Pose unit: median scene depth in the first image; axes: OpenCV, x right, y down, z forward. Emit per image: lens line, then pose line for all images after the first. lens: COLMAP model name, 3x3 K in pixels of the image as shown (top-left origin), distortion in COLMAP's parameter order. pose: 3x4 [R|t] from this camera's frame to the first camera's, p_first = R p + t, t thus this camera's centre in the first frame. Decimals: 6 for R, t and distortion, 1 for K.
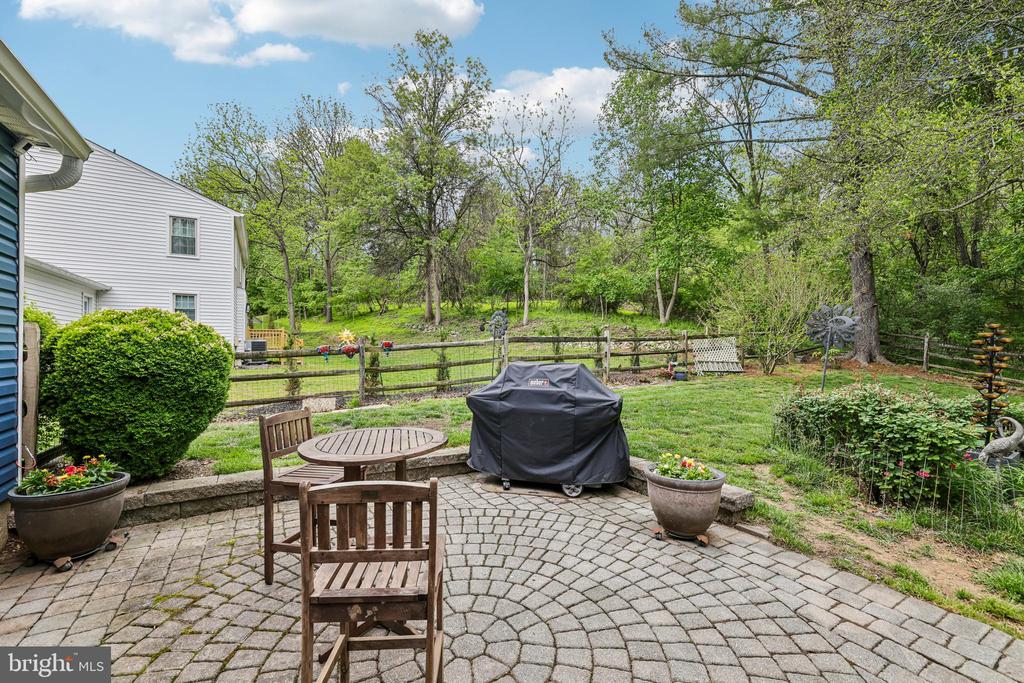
lens RADIAL K [[432.1, 0, 514.1], [0, 432.1, 342.2], [0, 0, 1]] dist [0.002544, -0.000242]
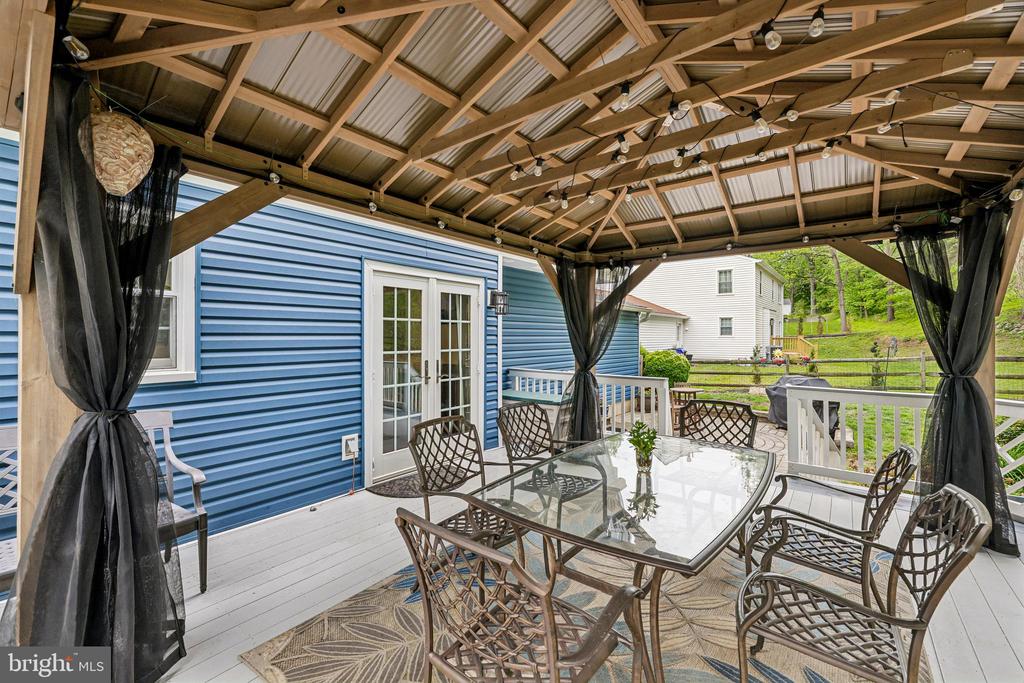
lens RADIAL K [[432.1, 0, 510.9], [0, 432.1, 338.8], [0, 0, 1]] dist [0.002544, -0.000242]
pose [[0.357452, 0.007965, -0.933898, 0.450904], [0.001518, 0.999957, 0.009110, -0.048437], [0.933930, -0.004674, 0.357424, -0.318481]]
